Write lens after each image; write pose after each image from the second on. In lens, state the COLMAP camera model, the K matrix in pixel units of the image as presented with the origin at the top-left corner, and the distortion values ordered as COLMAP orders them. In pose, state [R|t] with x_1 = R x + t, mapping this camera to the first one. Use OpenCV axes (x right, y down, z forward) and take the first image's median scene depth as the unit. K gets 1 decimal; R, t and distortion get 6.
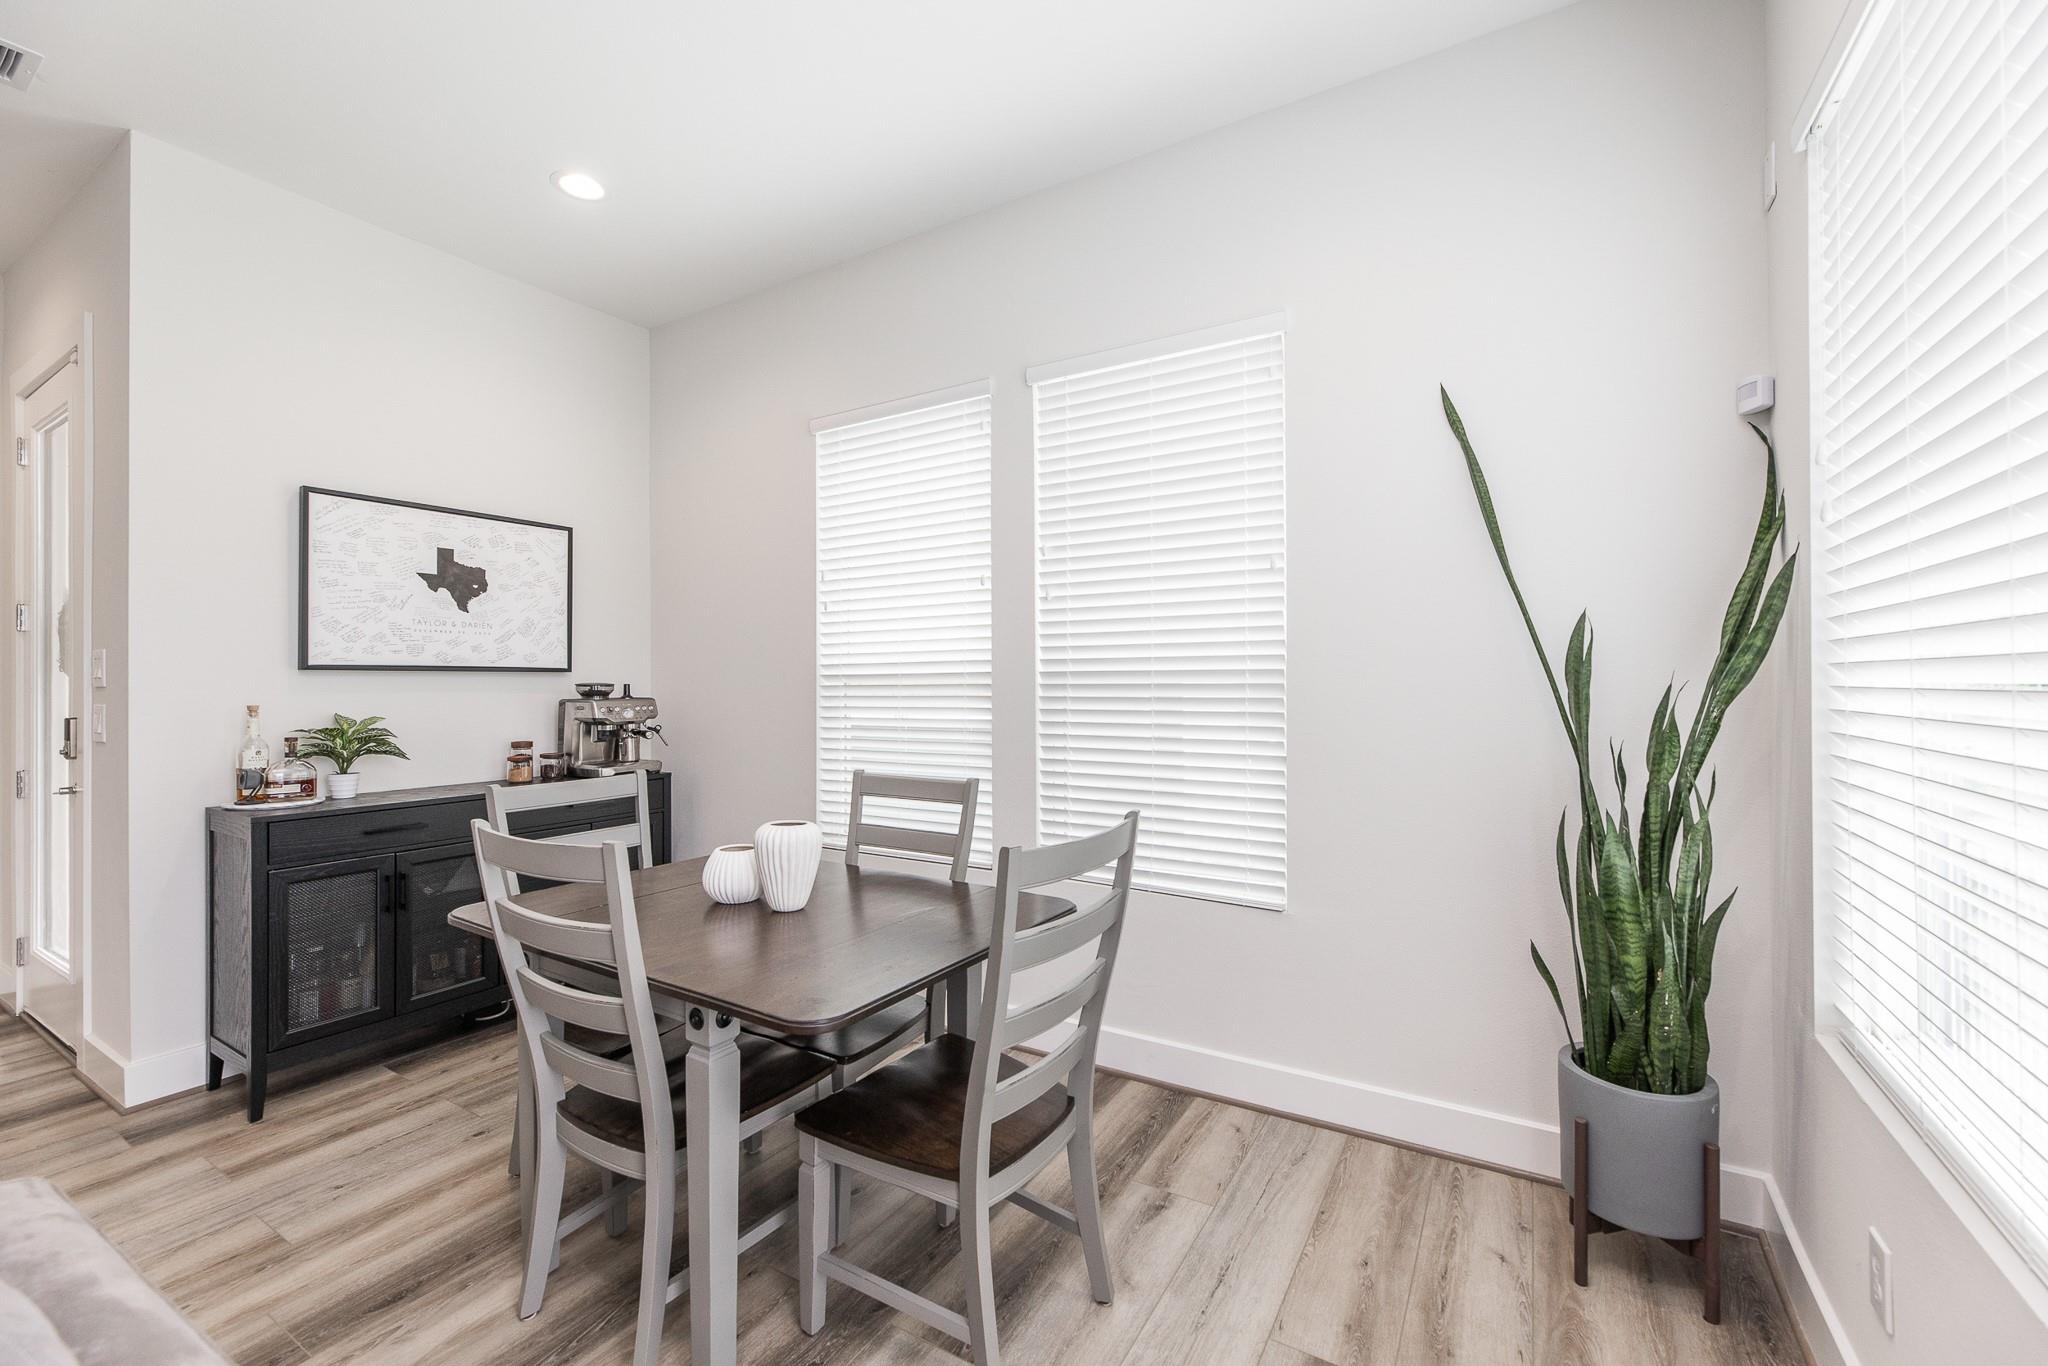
lens RADIAL K [[830.4, 0, 1021.9], [0, 830.4, 681.8], [0, 0, 1]] dist [-0.002163, -0.000715]
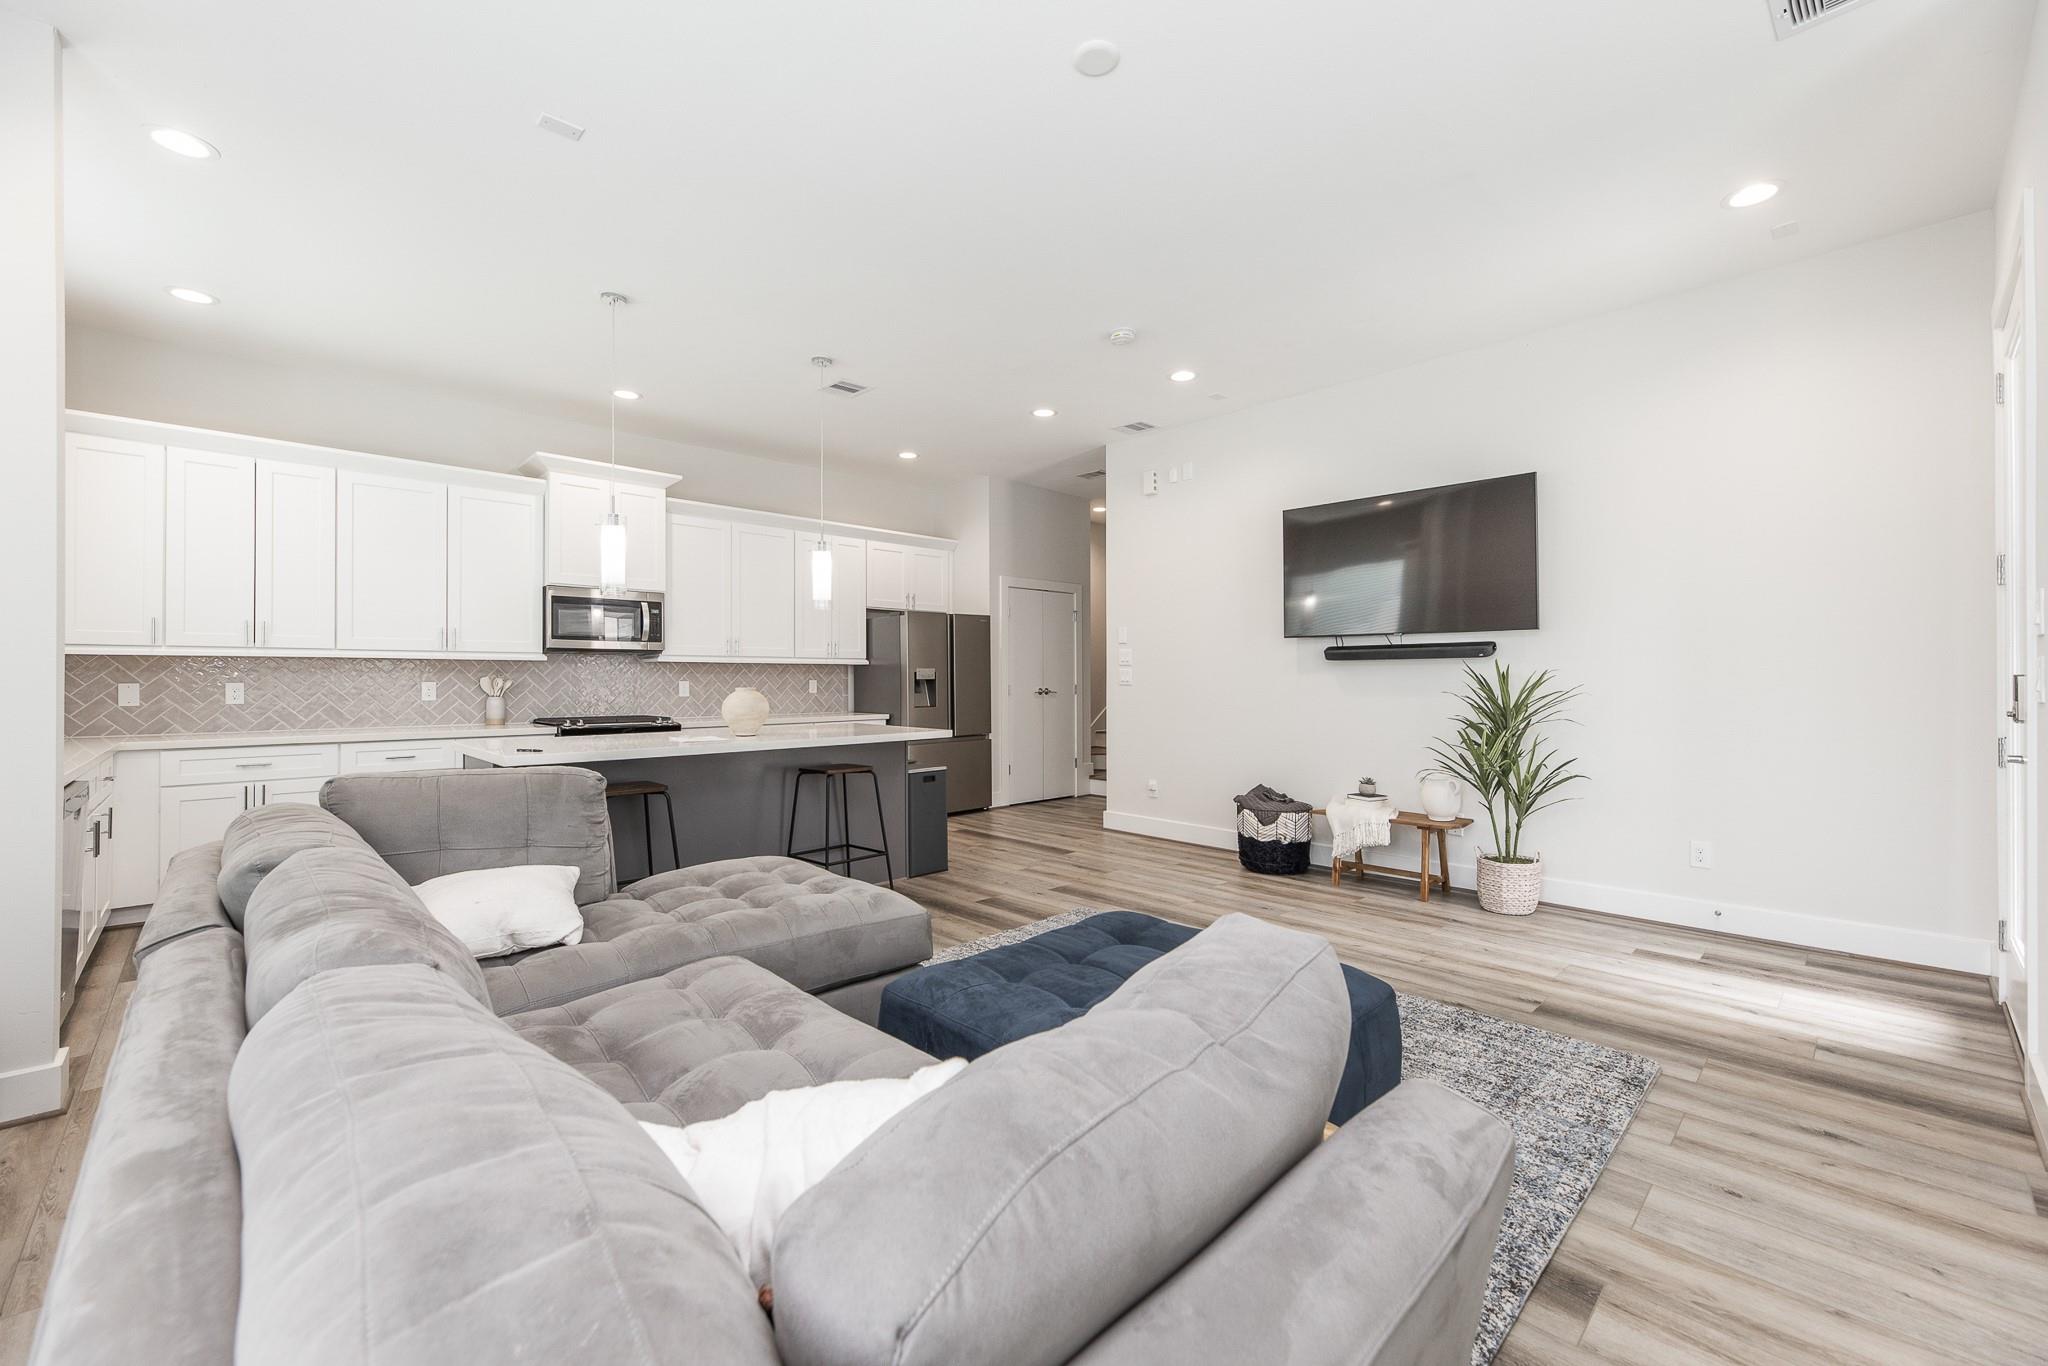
lens RADIAL K [[830.4, 0, 1046.2], [0, 830.4, 678.8], [0, 0, 1]] dist [-0.002163, -0.000715]
pose [[-0.246695, 0.006219, -0.969073, -0.091141], [0.000052, 0.999979, 0.006404, 0.049658], [0.969093, 0.001530, -0.246690, 0.277302]]
